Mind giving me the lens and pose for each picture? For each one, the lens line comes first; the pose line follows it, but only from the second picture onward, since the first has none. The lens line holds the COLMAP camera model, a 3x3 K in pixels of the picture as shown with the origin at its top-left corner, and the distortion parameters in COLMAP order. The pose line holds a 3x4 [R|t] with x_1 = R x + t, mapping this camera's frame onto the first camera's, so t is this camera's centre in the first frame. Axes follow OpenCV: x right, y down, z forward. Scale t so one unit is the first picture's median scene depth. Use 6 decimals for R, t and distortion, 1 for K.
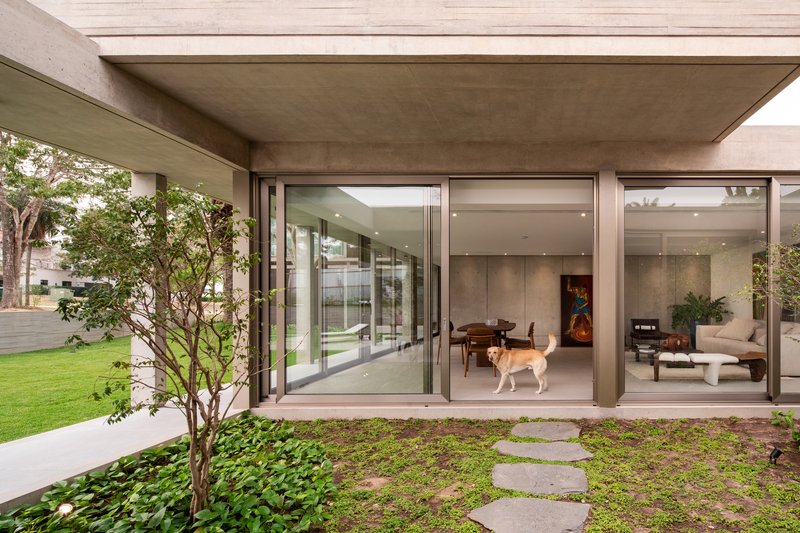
lens RADIAL K [[469.2, 0, 407.8], [0, 469.2, 300.3], [0, 0, 1]] dist [0.000749, 0.000134]
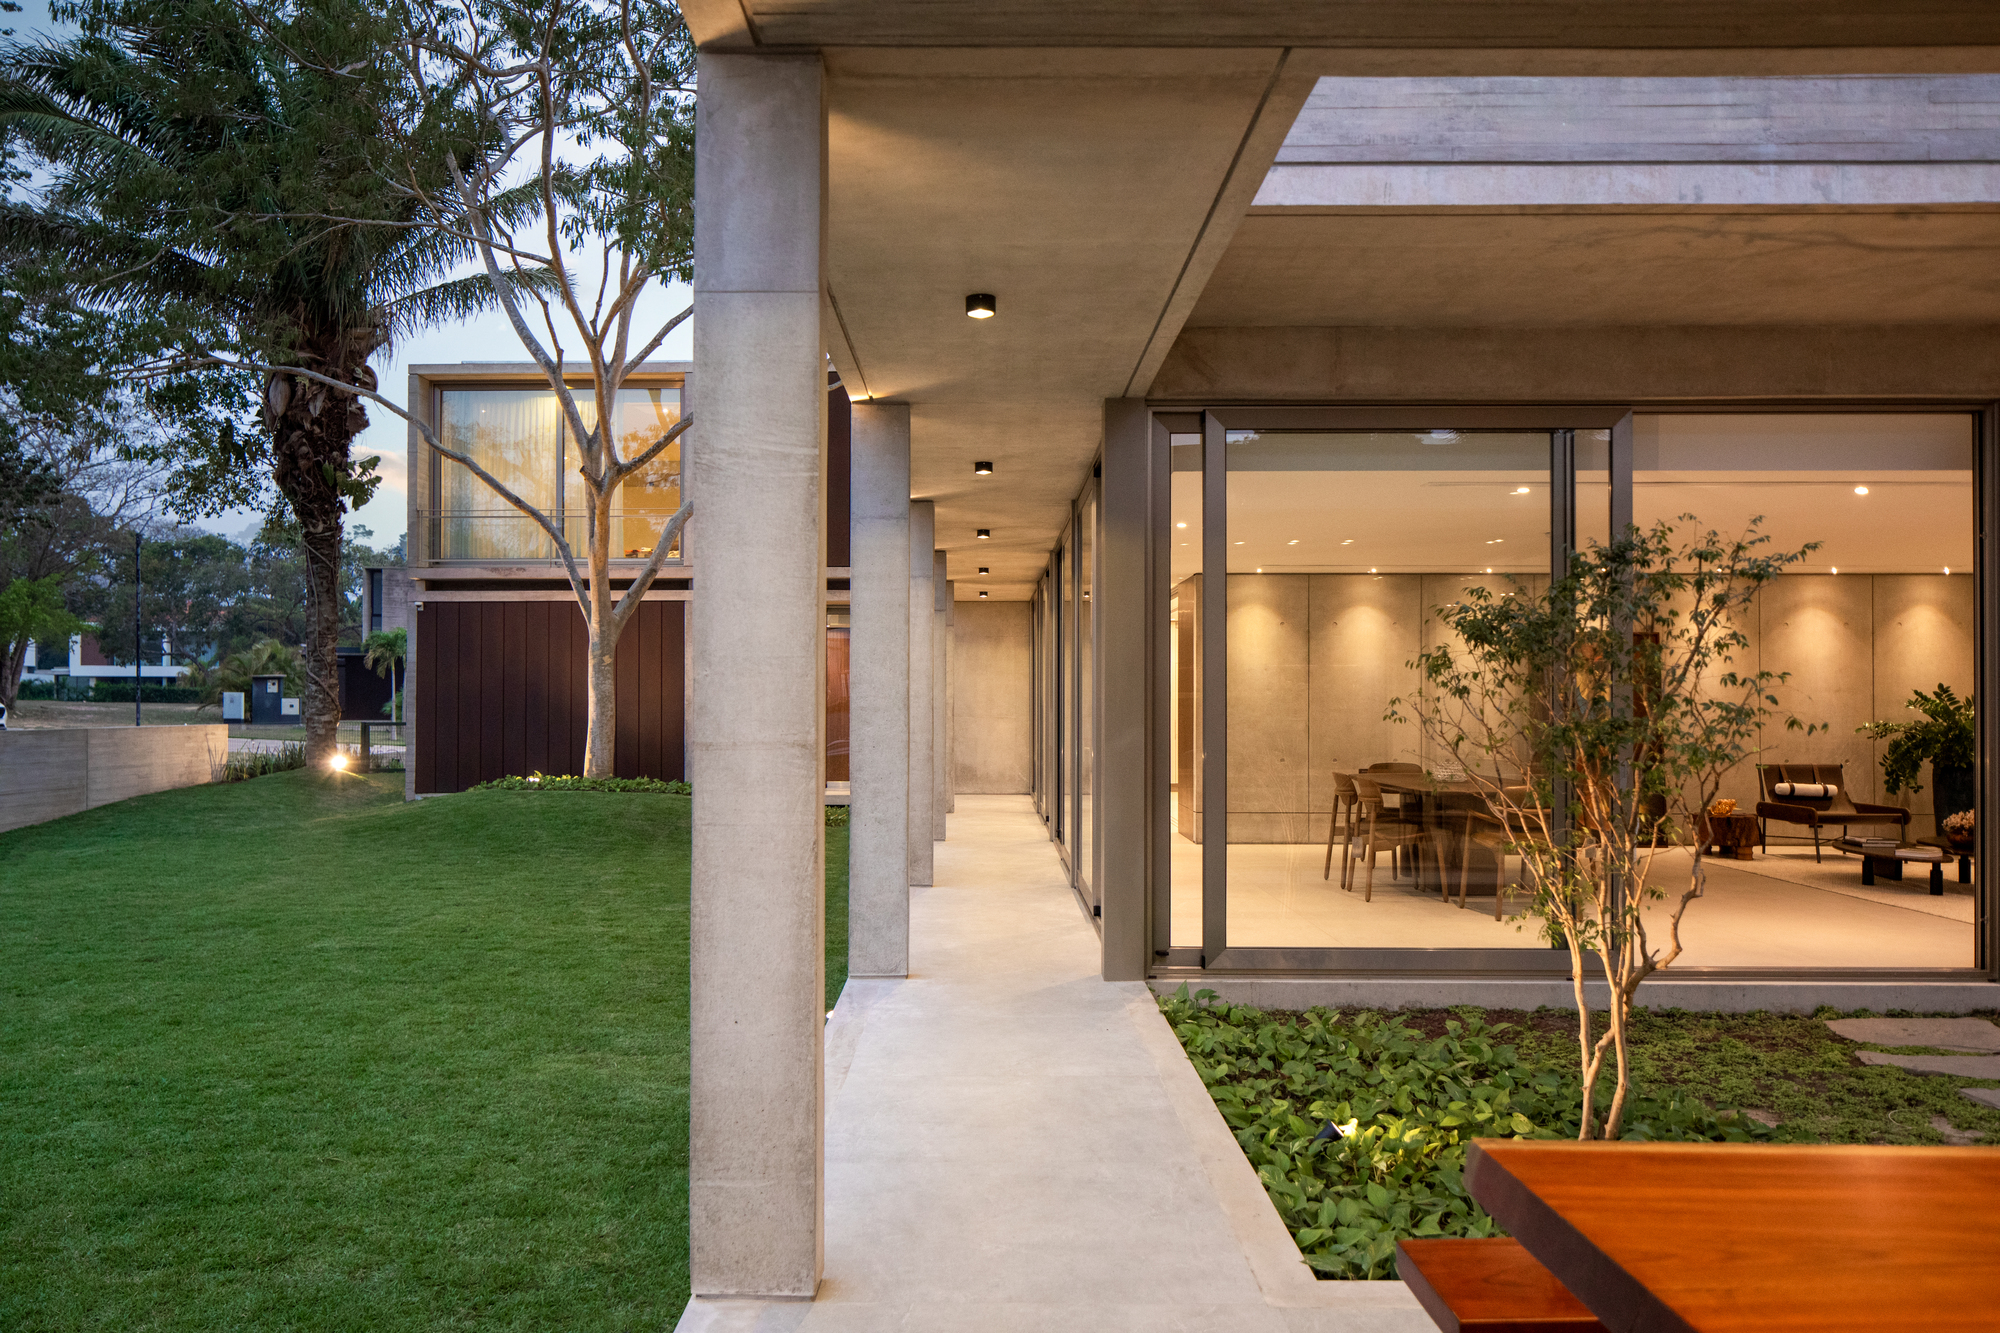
lens RADIAL K [[1404.4, 0, 982.1], [0, 1404.4, 677.8], [0, 0, 1]] dist [-0.007380, 0.001681]
pose [[0.999694, 0.005545, -0.024092, -0.658559], [-0.005957, 0.999836, -0.017088, -0.013076], [0.023994, 0.017227, 0.999564, -0.329628]]
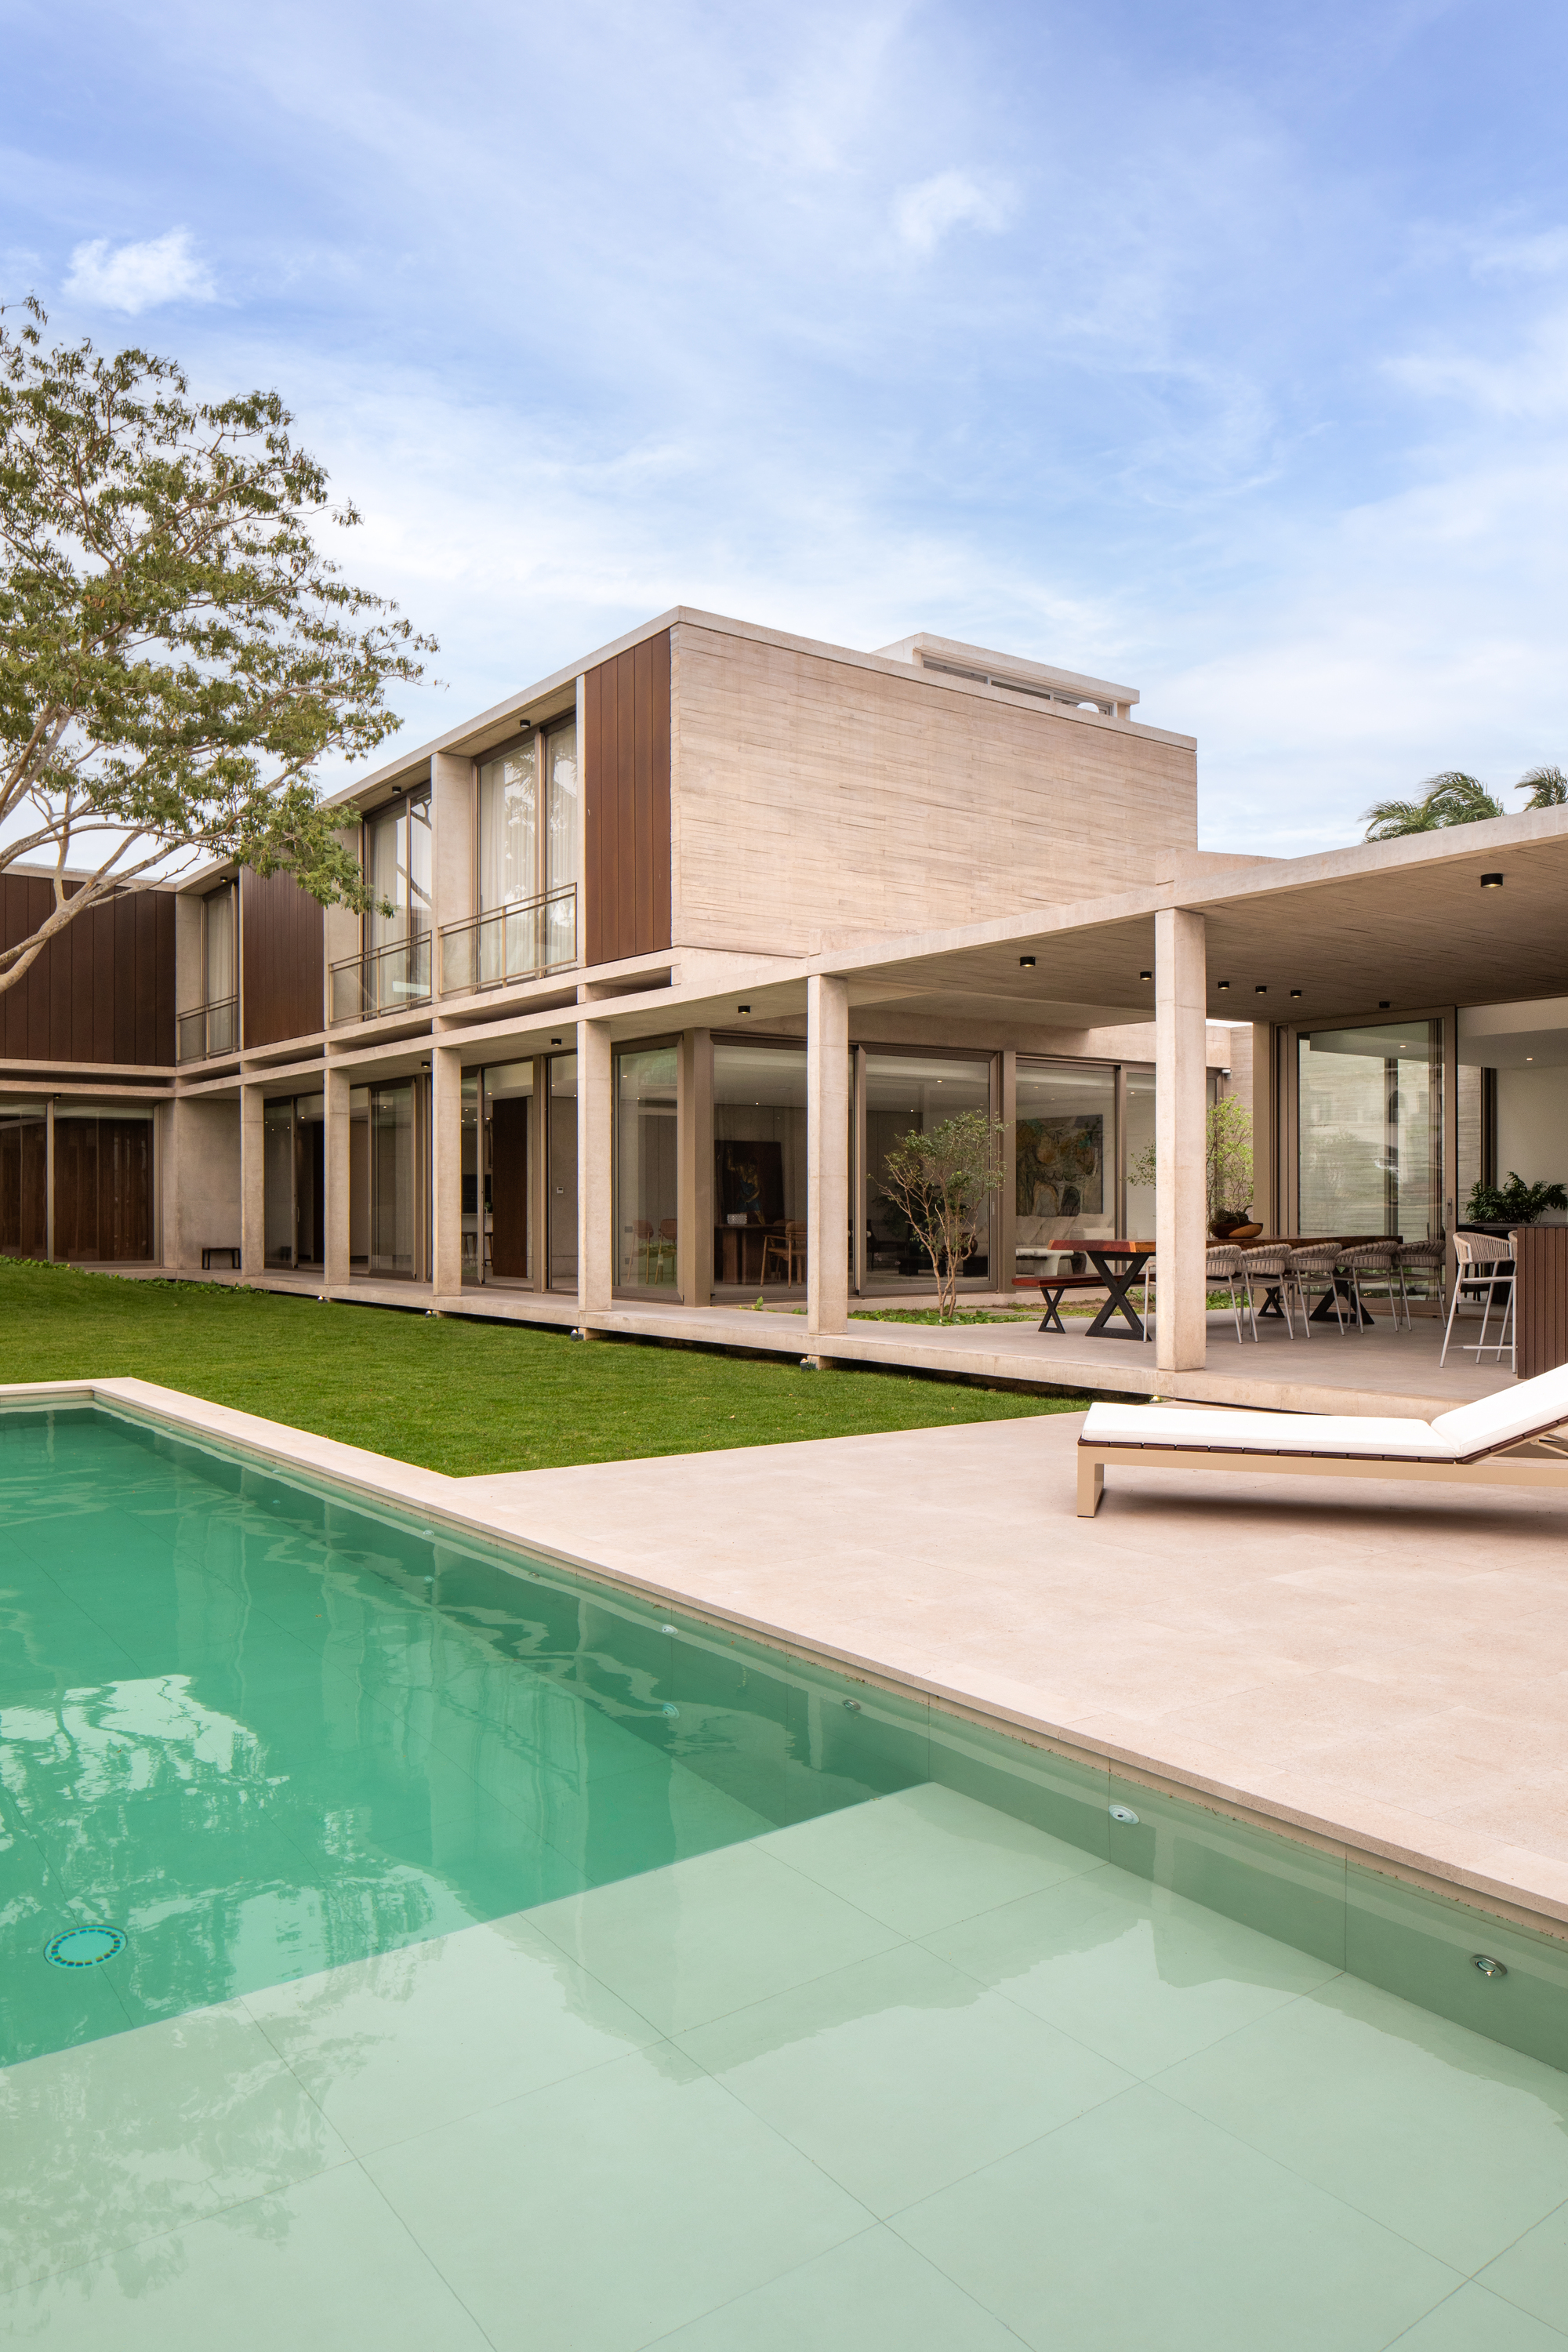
lens RADIAL K [[1651.5, 0, 782.0], [0, 1651.5, 1181.2], [0, 0, 1]] dist [-0.007380, 0.001681]
pose [[0.814832, 0.008004, 0.579642, -7.468760], [0.001975, 0.999861, -0.016582, 0.272101], [-0.579694, 0.014656, 0.814703, -6.012994]]
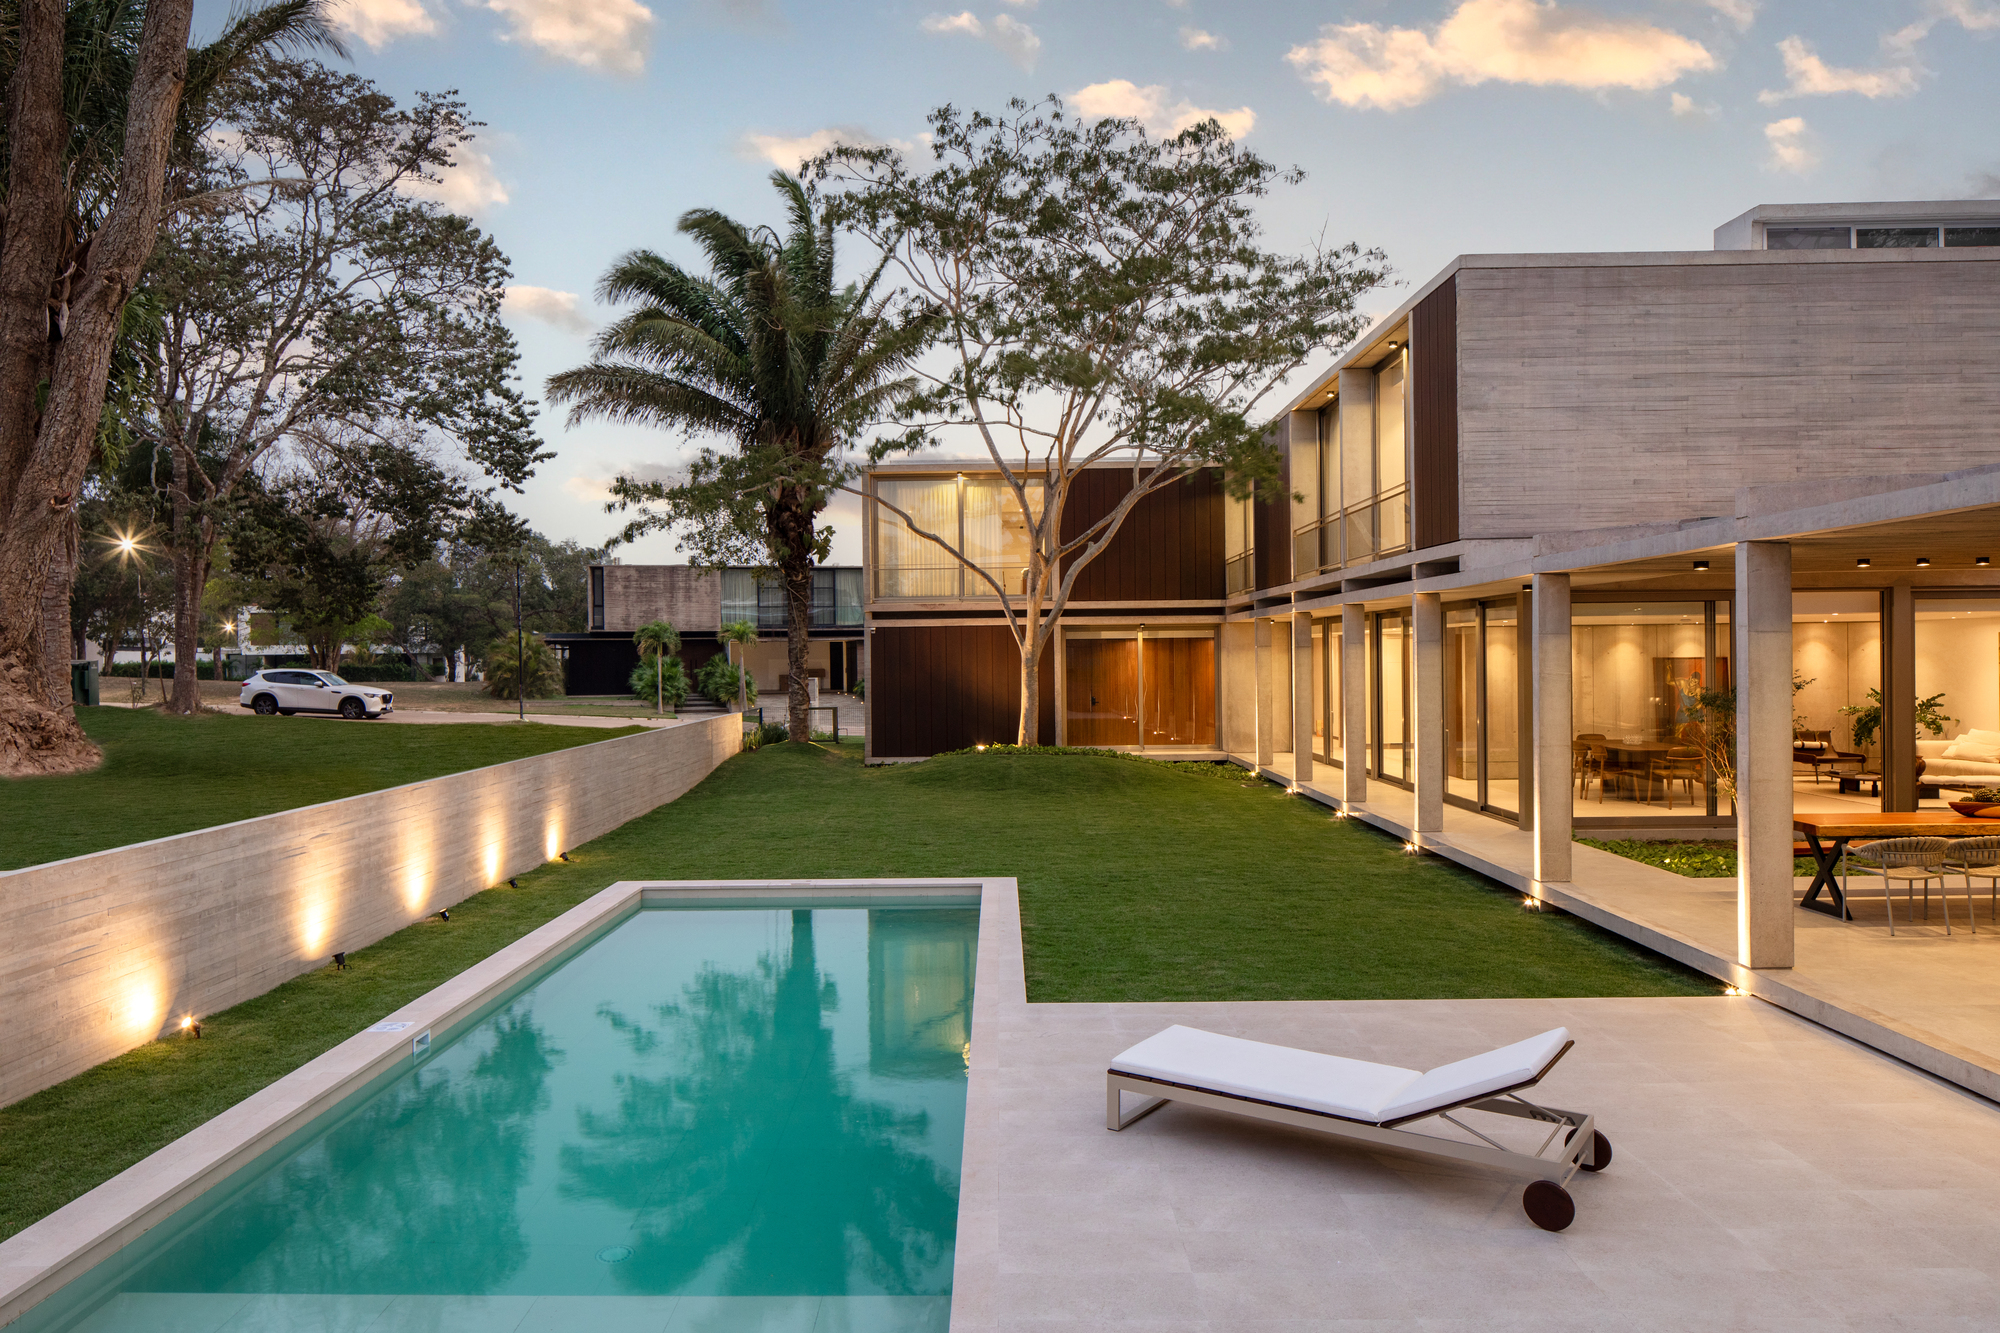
lens RADIAL K [[1404.4, 0, 996.0], [0, 1404.4, 649.1], [0, 0, 1]] dist [-0.007380, 0.001681]
pose [[0.999827, -0.008917, -0.016313, -5.054832], [0.008851, 0.999952, -0.004126, -0.649760], [0.016349, 0.003981, 0.999858, -8.138934]]
